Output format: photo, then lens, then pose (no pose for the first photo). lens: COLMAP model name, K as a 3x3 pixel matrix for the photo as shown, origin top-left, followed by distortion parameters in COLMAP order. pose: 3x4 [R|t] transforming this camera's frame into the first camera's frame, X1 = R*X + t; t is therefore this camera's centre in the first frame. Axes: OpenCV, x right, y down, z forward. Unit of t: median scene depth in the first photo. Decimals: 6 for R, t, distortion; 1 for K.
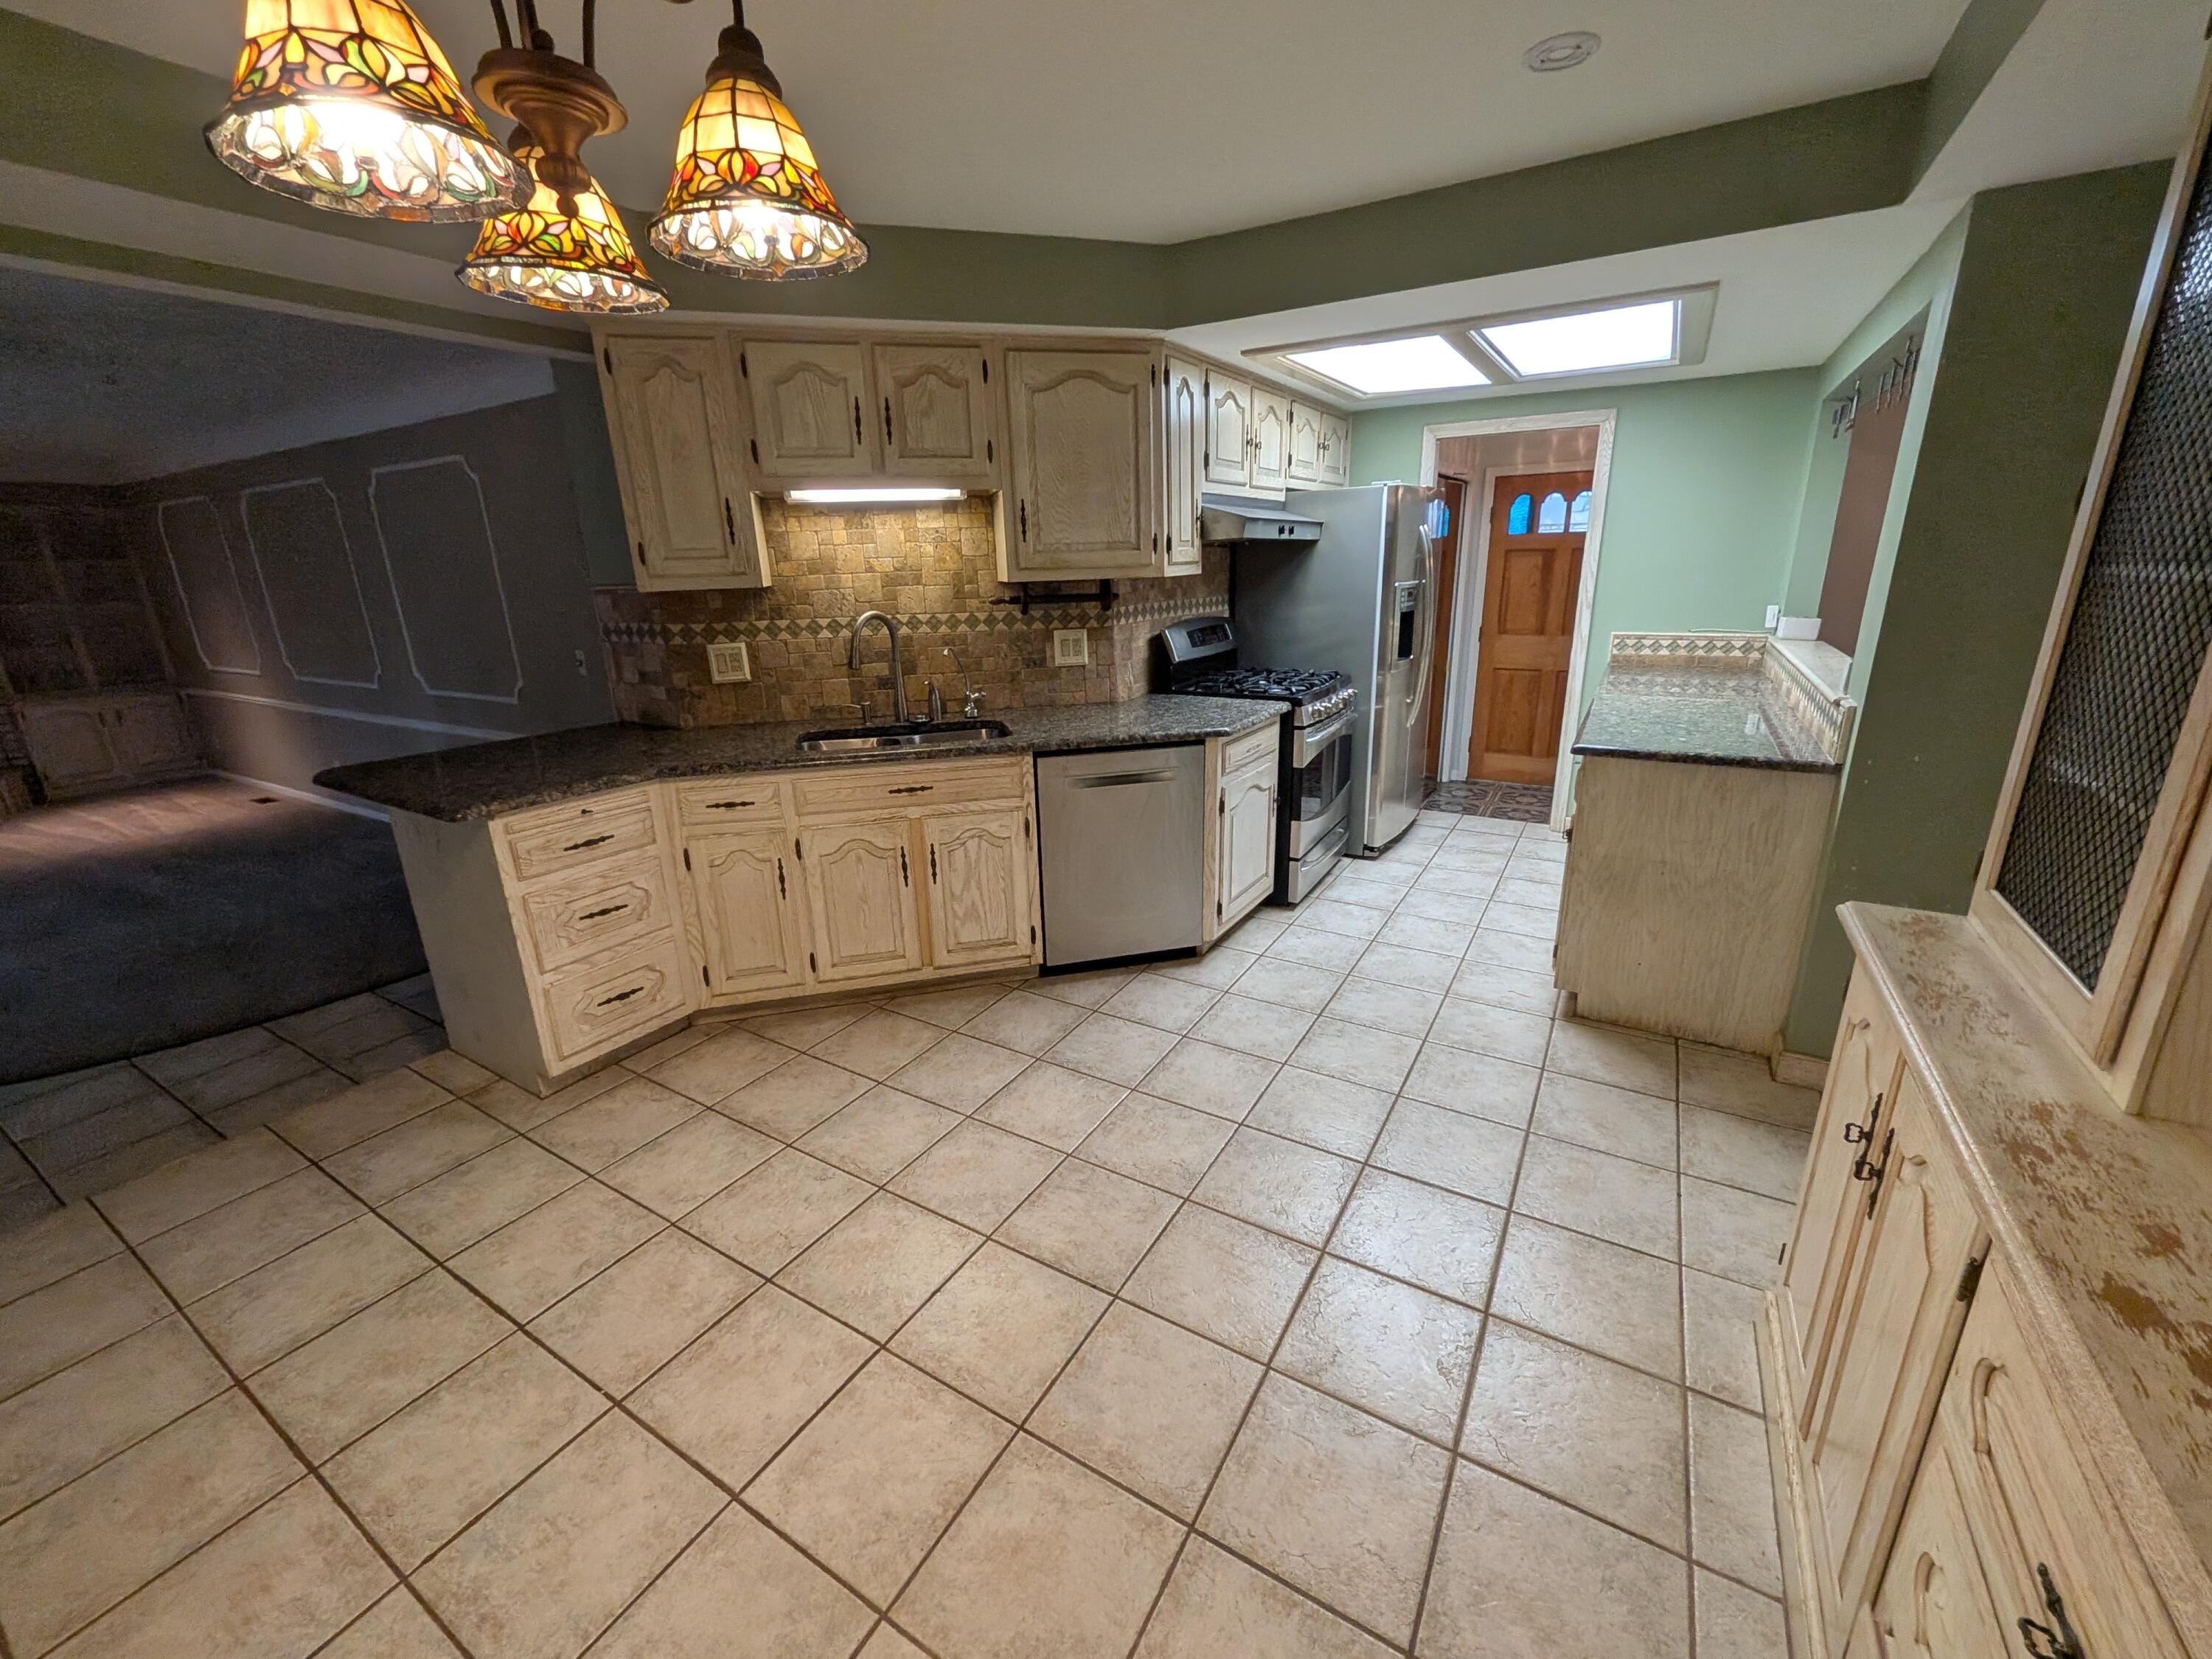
lens RADIAL K [[885.5, 0, 1109.5], [0, 885.5, 832.9], [0, 0, 1]] dist [0.006414, -0.001439]
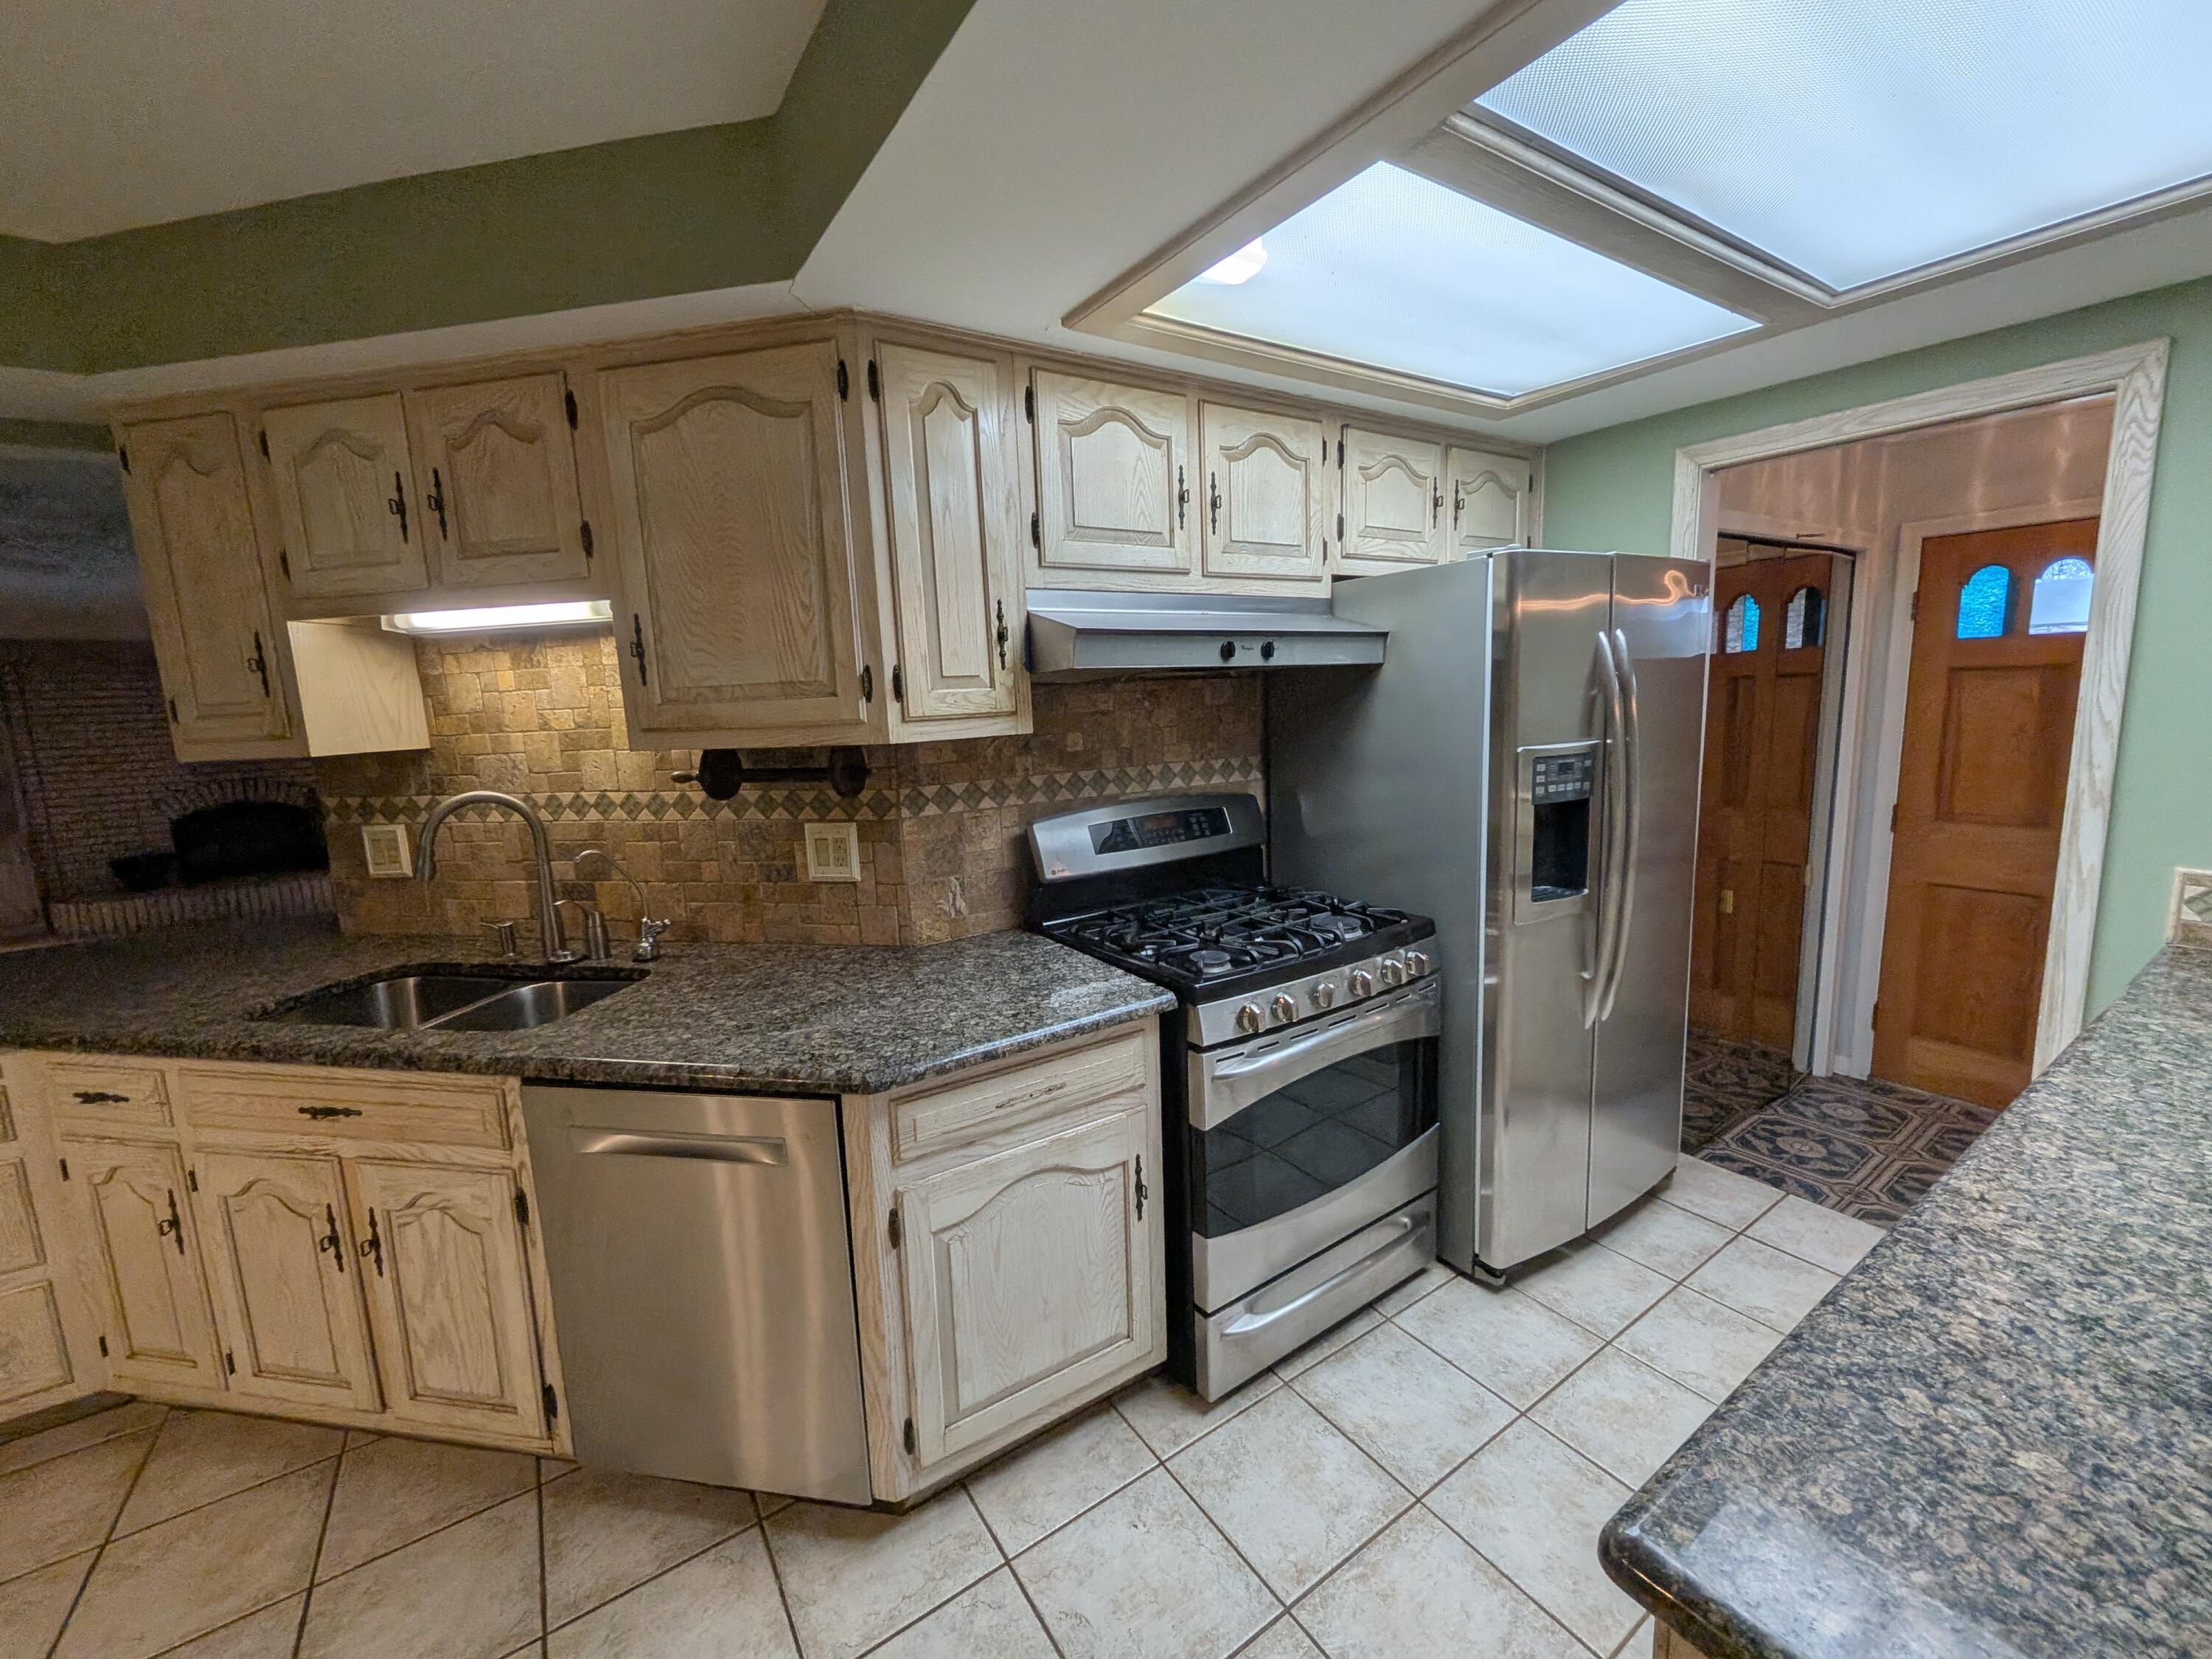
lens RADIAL K [[885.5, 0, 1107.6], [0, 885.5, 832.0], [0, 0, 1]] dist [0.006414, -0.001439]
pose [[0.902228, 0.058465, -0.427279, 0.388852], [-0.113161, 0.988146, -0.103740, -0.188116], [0.416149, 0.141948, 0.898149, 0.560207]]
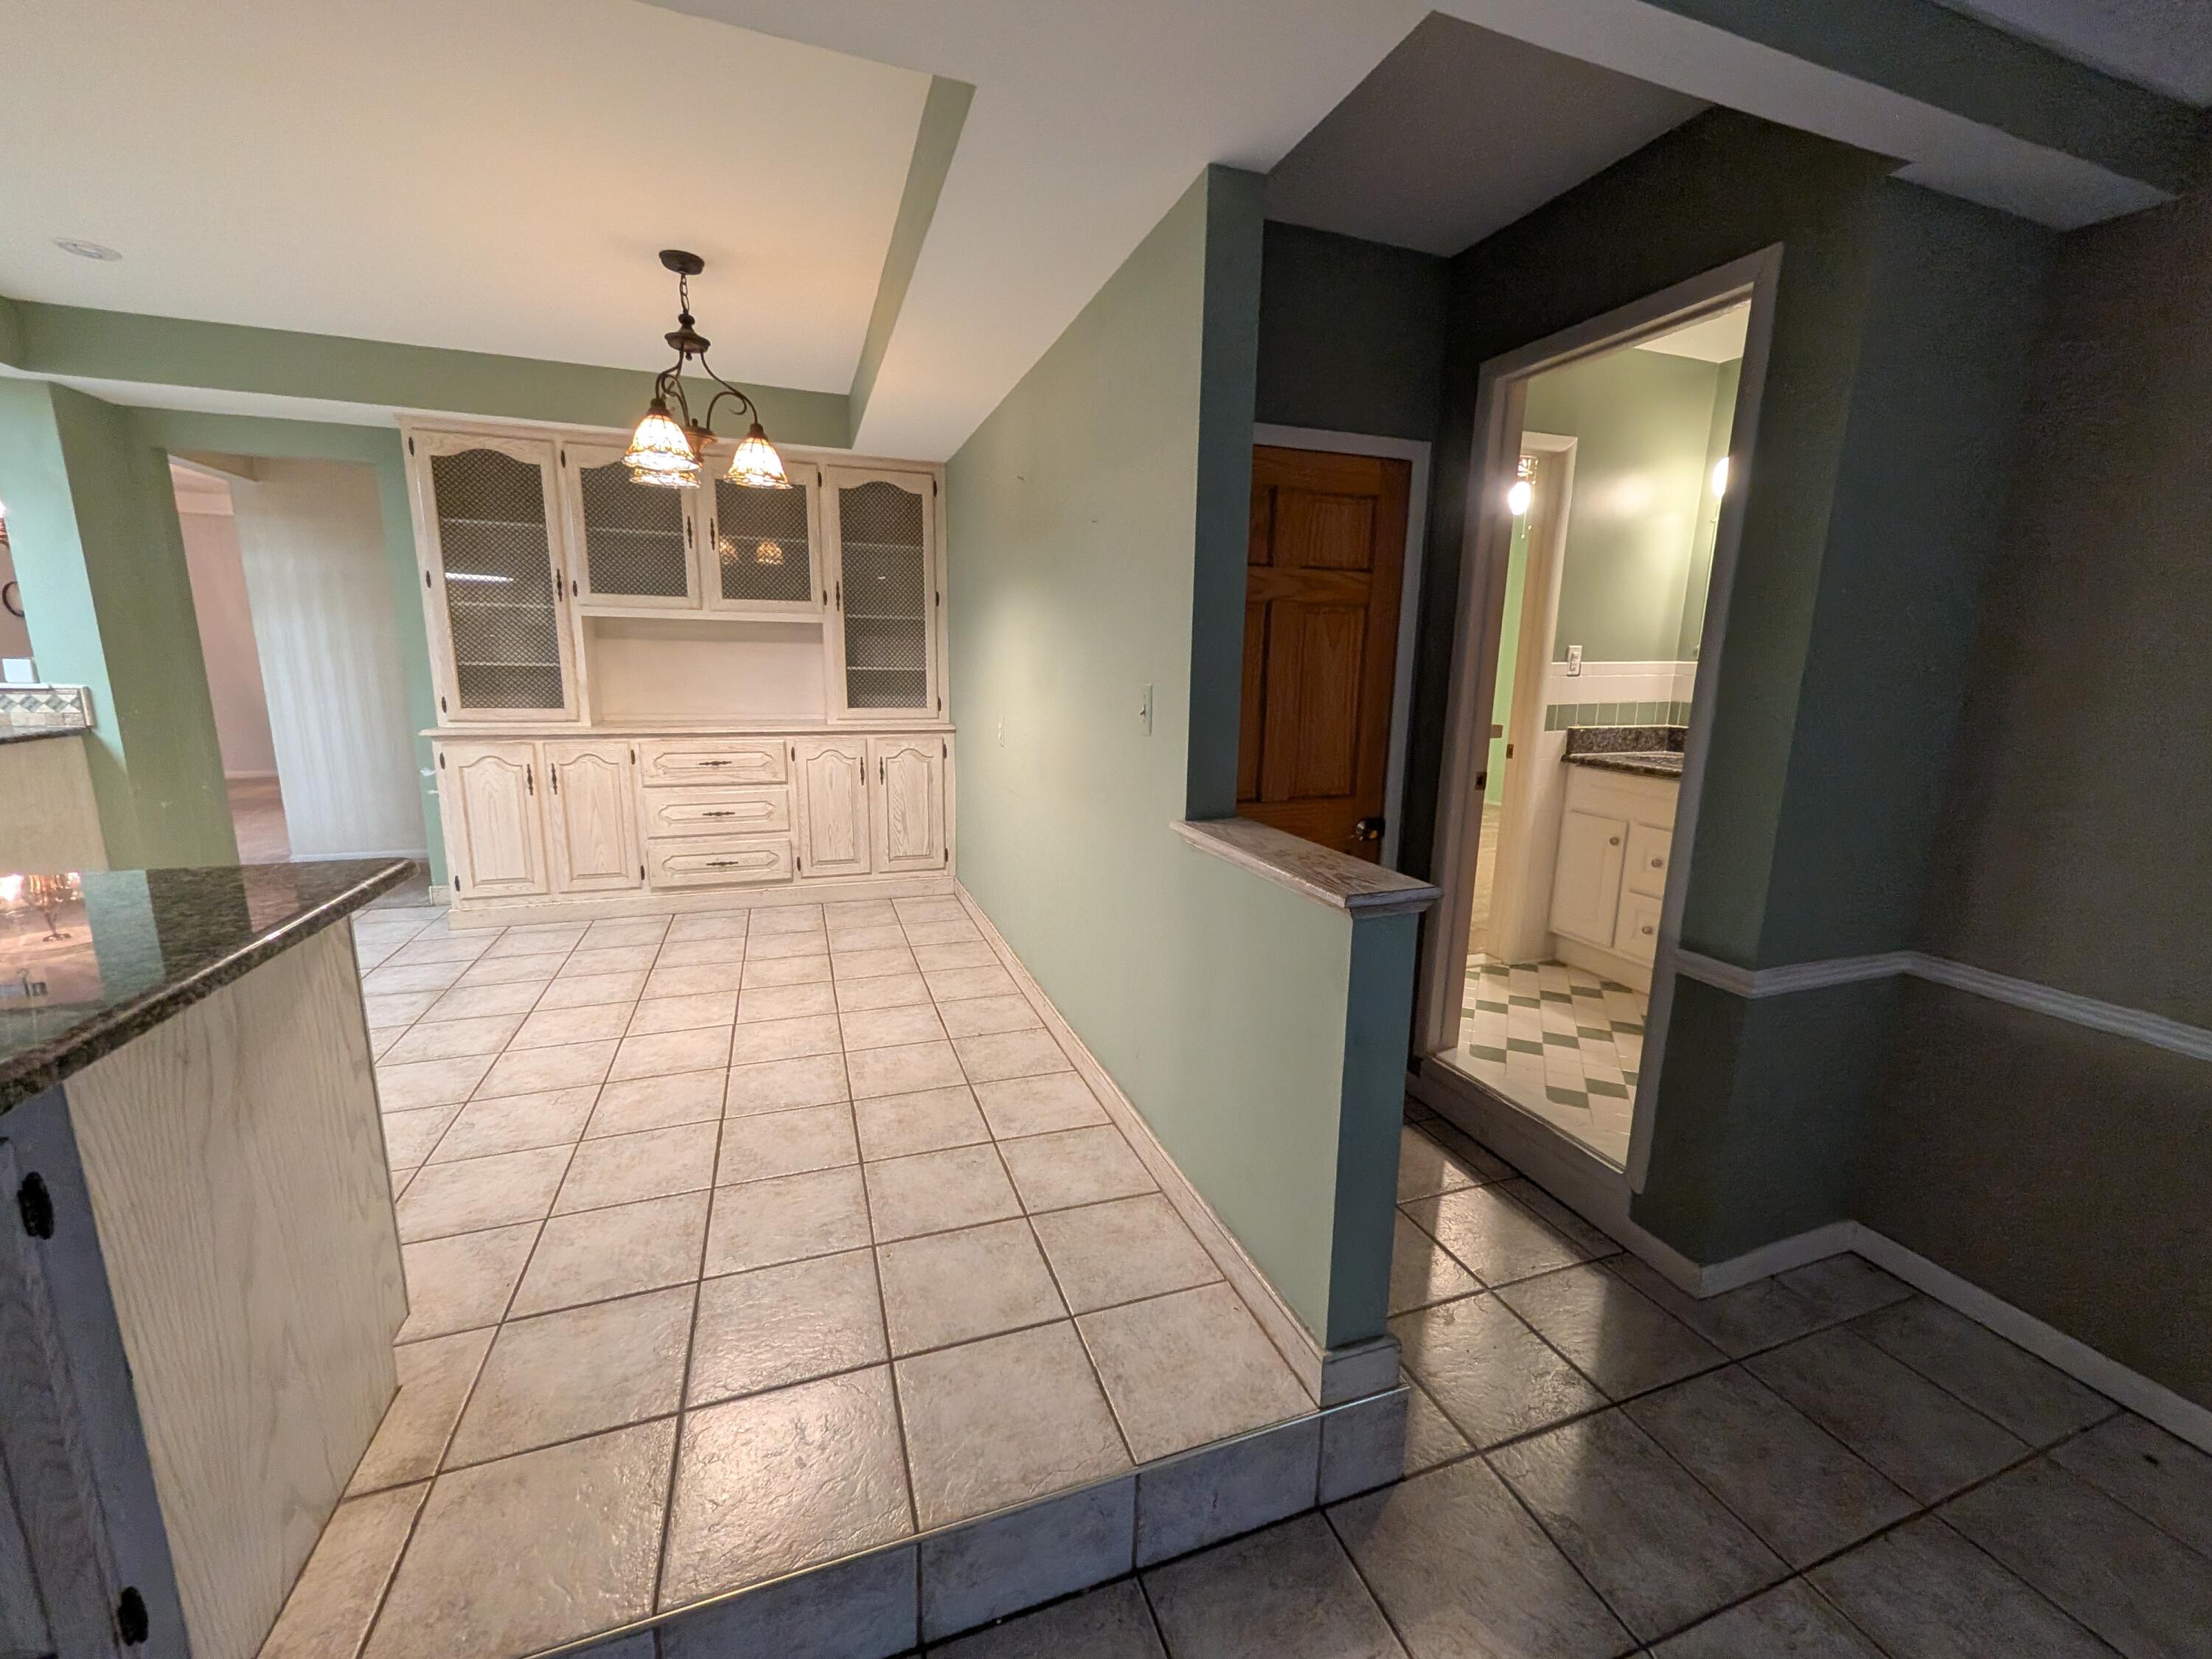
lens RADIAL K [[885.5, 0, 1107.4], [0, 885.5, 826.8], [0, 0, 1]] dist [0.006414, -0.001439]
pose [[-0.775058, -0.111433, 0.621987, -0.983910], [0.186459, 0.900165, 0.393618, -0.131140], [-0.603753, 0.421052, -0.676903, 0.713833]]
